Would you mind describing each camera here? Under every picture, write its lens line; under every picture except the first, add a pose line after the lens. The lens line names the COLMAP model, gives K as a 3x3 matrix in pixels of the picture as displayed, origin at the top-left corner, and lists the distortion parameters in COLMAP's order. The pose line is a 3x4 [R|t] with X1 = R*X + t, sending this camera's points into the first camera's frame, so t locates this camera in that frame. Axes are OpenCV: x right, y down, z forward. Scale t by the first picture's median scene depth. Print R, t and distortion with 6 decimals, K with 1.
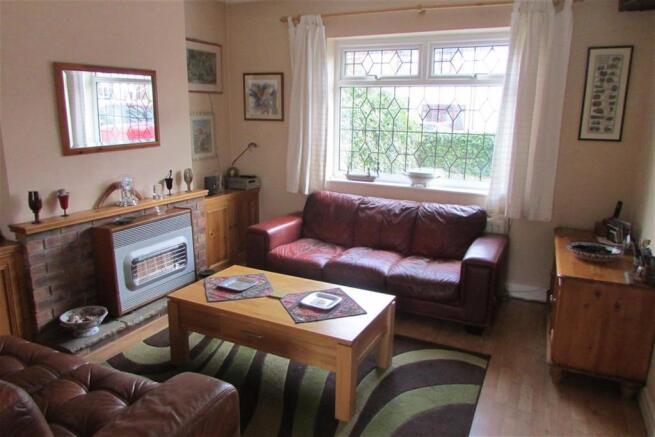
lens RADIAL K [[469.0, 0, 331.1], [0, 469.0, 217.6], [0, 0, 1]] dist [-0.030320, 0.008358]
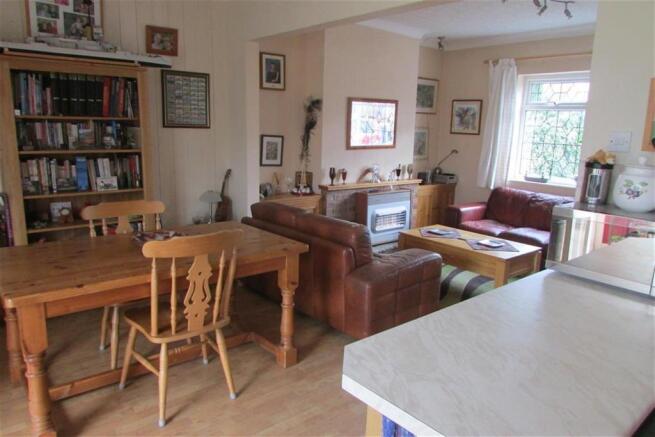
lens RADIAL K [[466.1, 0, 327.5], [0, 466.1, 218.5], [0, 0, 1]] dist [-0.052307, 0.003245]
pose [[0.914101, 0.093014, -0.394675, 0.055994], [-0.103923, 0.994565, -0.006301, 0.104860], [0.391944, 0.046776, 0.918799, -0.463035]]
